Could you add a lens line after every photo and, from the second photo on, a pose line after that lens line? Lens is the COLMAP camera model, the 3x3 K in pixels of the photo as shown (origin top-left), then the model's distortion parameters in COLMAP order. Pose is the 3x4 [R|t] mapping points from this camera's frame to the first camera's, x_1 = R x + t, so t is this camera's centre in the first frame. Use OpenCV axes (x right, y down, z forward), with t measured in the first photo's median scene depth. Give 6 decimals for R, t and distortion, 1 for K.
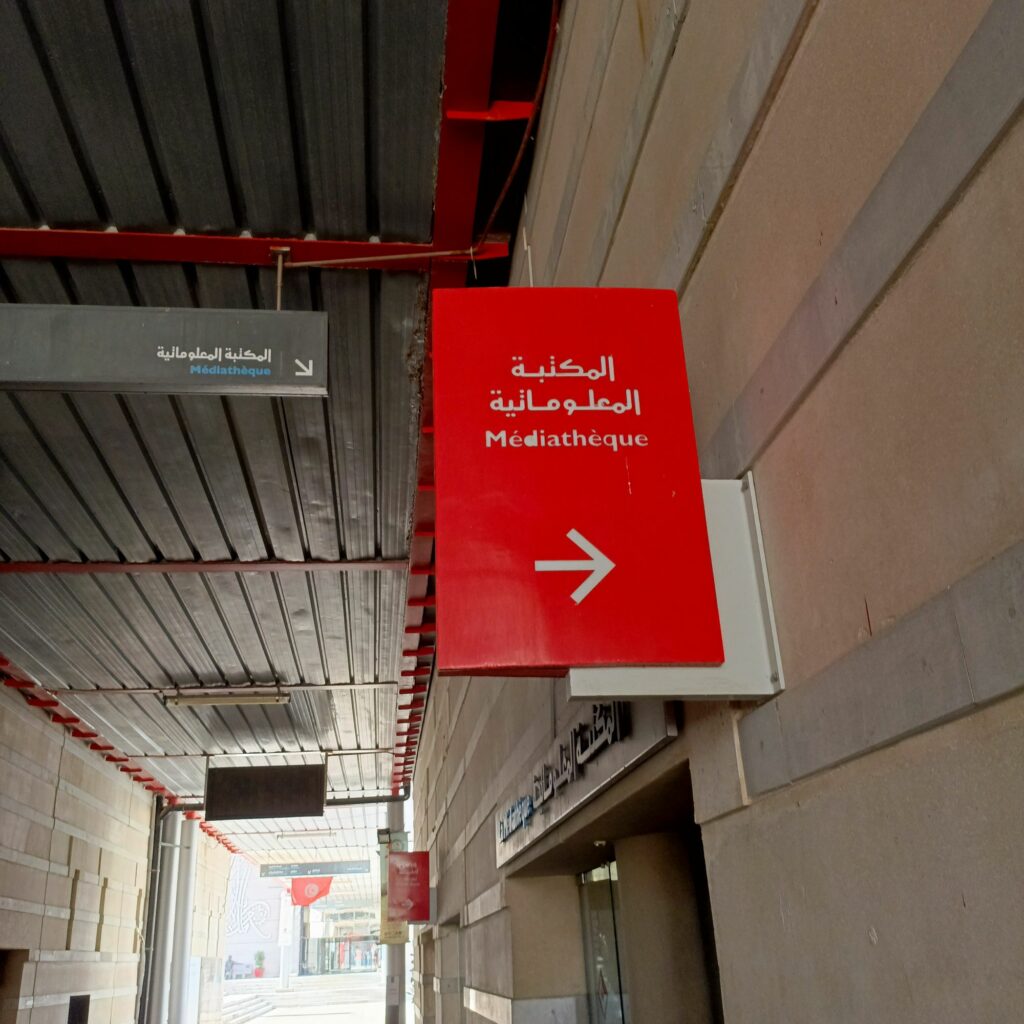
lens RADIAL K [[1015.5, 0, 510.0], [0, 1015.5, 498.6], [0, 0, 1]] dist [0.097395, -0.173067]
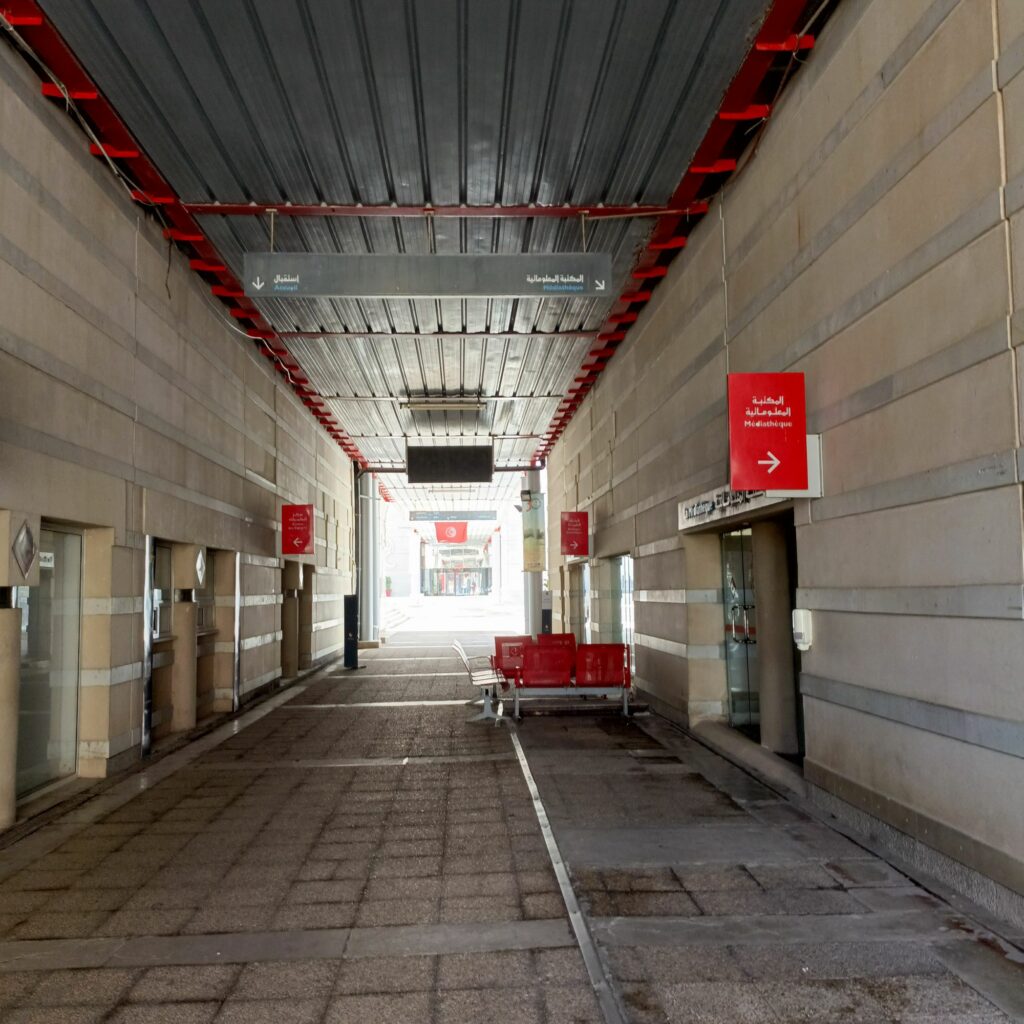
lens RADIAL K [[1015.5, 0, 510.0], [0, 1015.5, 498.6], [0, 0, 1]] dist [0.097395, -0.173067]
pose [[0.996998, 0.027362, -0.072436, -0.106126], [-0.002470, 0.946248, 0.323434, -0.177438], [0.077392, -0.322284, 0.943474, -0.460564]]
